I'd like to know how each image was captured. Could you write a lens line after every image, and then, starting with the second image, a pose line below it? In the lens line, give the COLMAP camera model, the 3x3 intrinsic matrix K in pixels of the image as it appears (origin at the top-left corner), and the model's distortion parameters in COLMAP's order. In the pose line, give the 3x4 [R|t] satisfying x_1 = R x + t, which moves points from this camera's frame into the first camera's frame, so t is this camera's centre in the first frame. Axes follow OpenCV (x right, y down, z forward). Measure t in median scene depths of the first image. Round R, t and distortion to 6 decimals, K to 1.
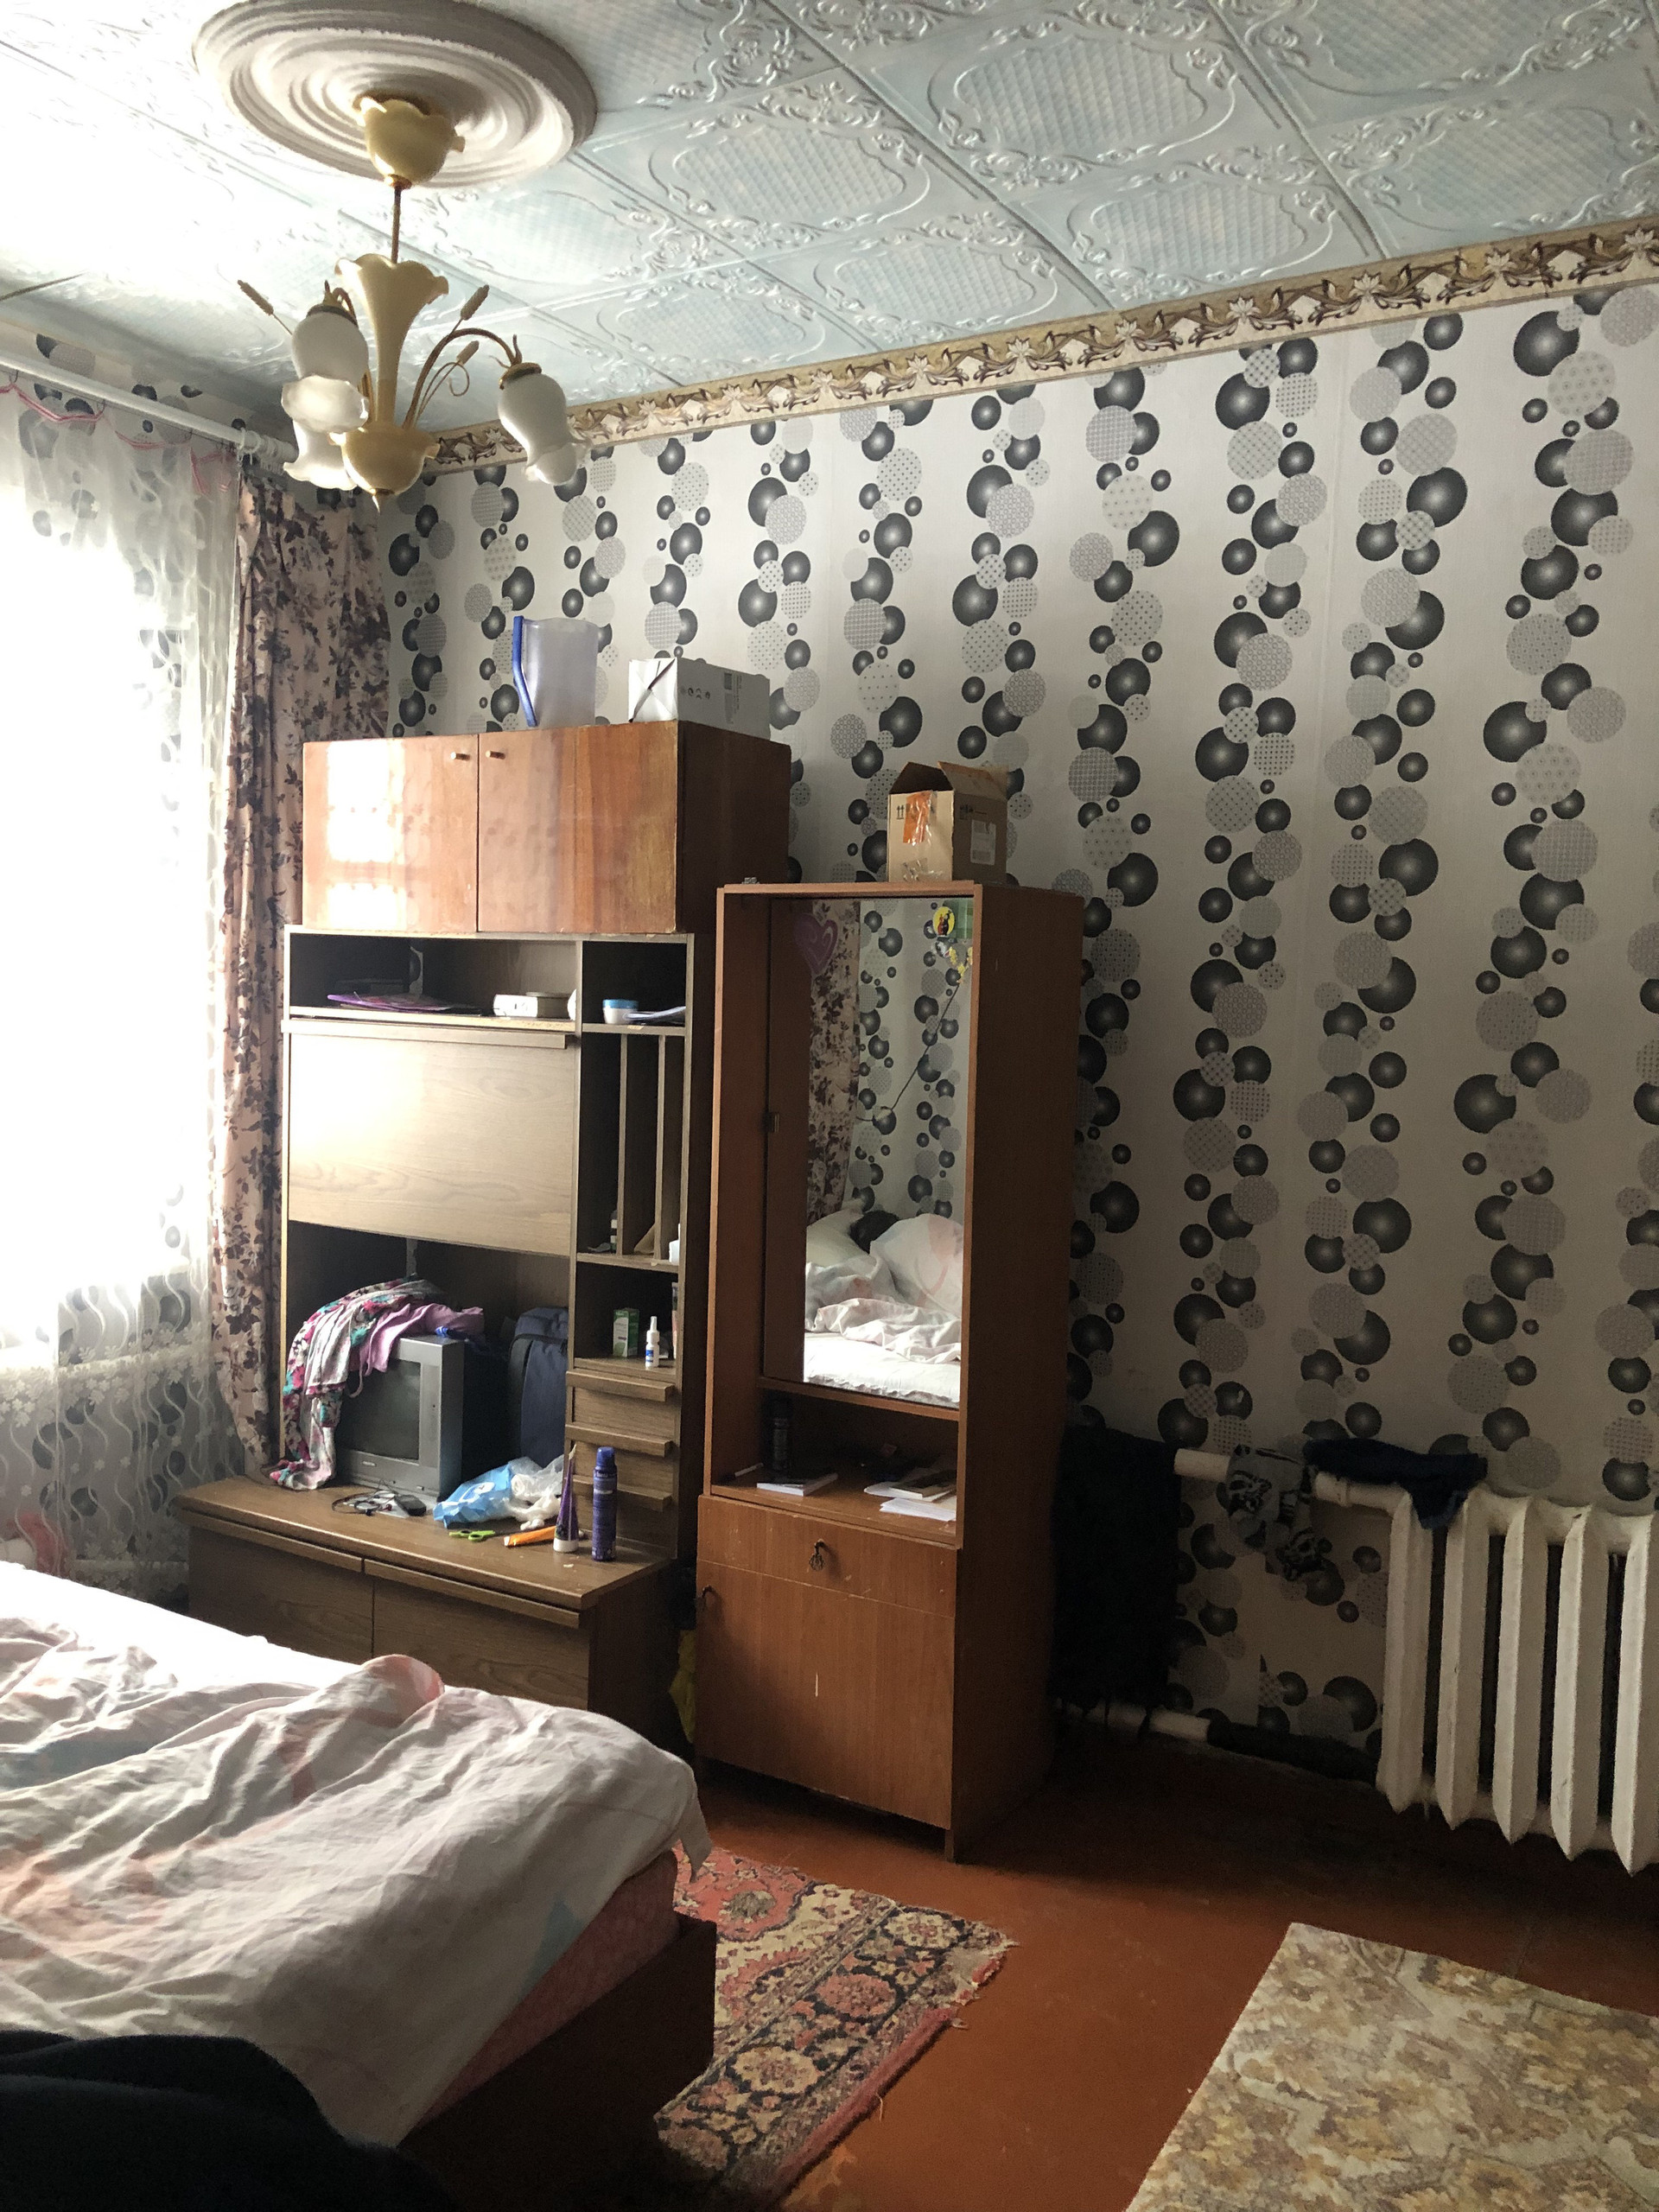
lens RADIAL K [[1833.5, 0, 829.5], [0, 1833.5, 1106.0], [0, 0, 1]] dist [0.011586, 0.010066]
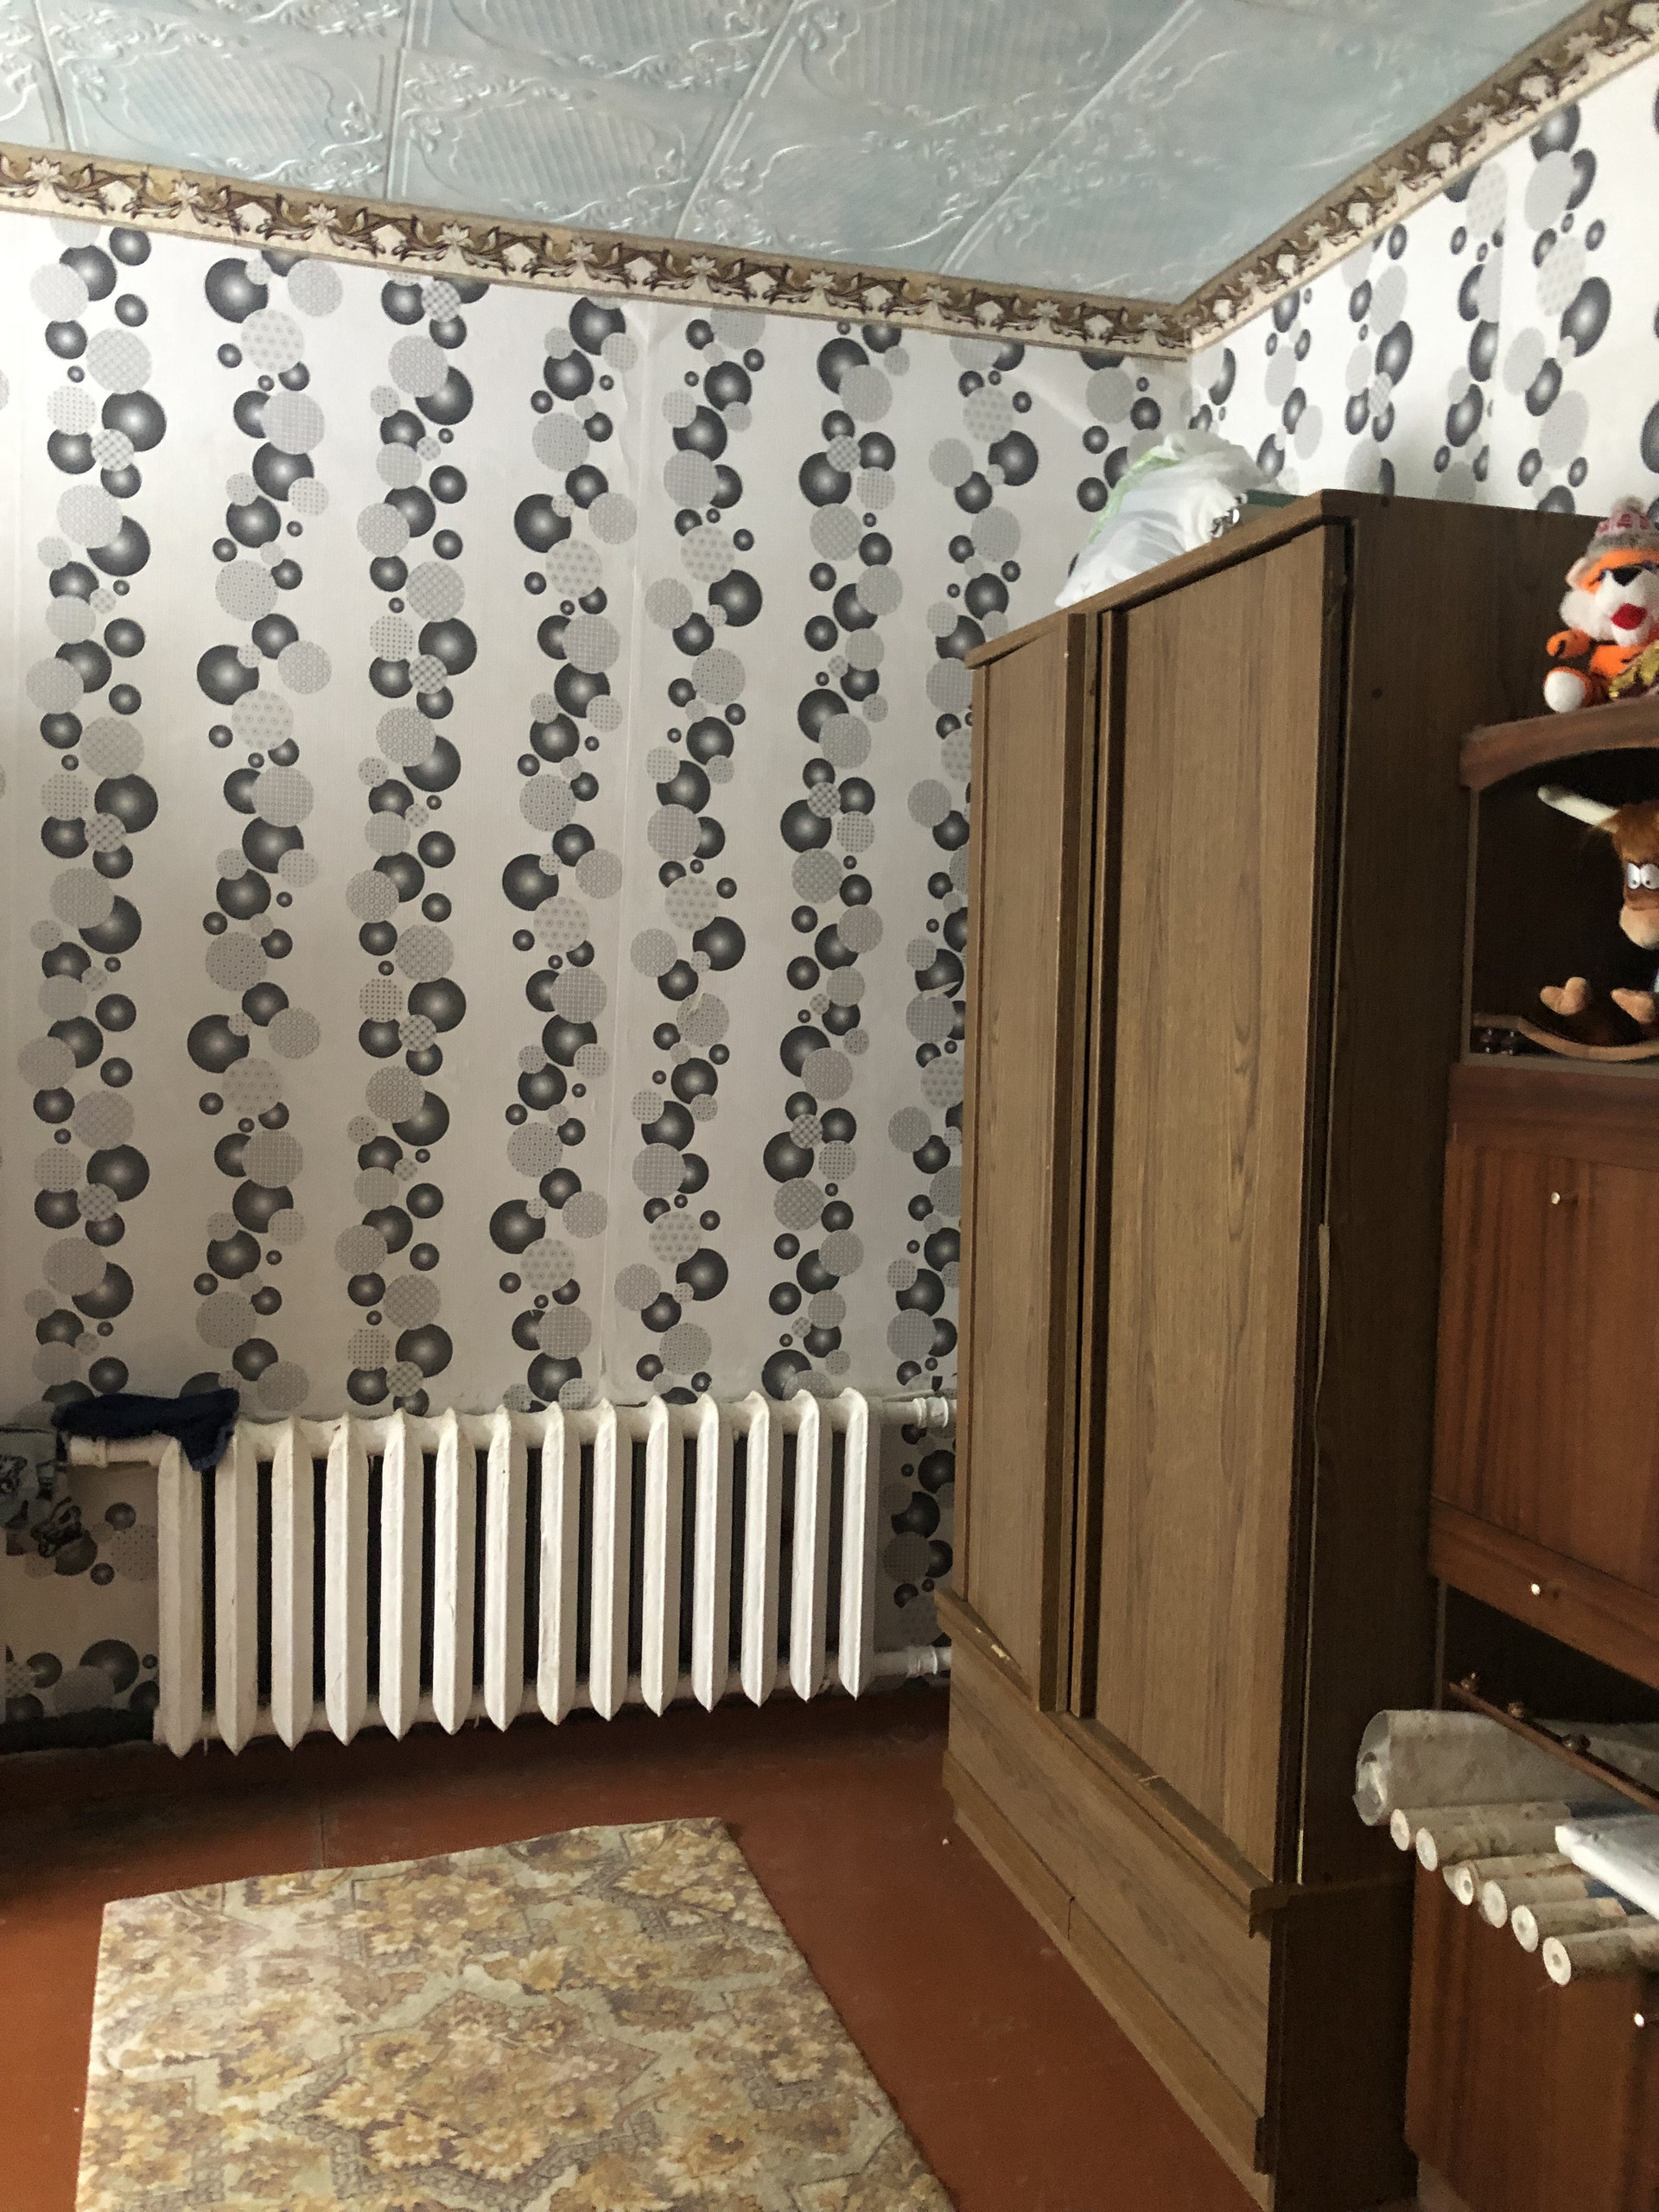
lens RADIAL K [[1833.5, 0, 829.5], [0, 1833.5, 1106.0], [0, 0, 1]] dist [0.011586, 0.010066]
pose [[0.669304, -0.065539, 0.740092, -0.169597], [0.033406, 0.997749, 0.058146, -0.014854], [-0.742237, -0.014194, 0.669987, 0.073931]]
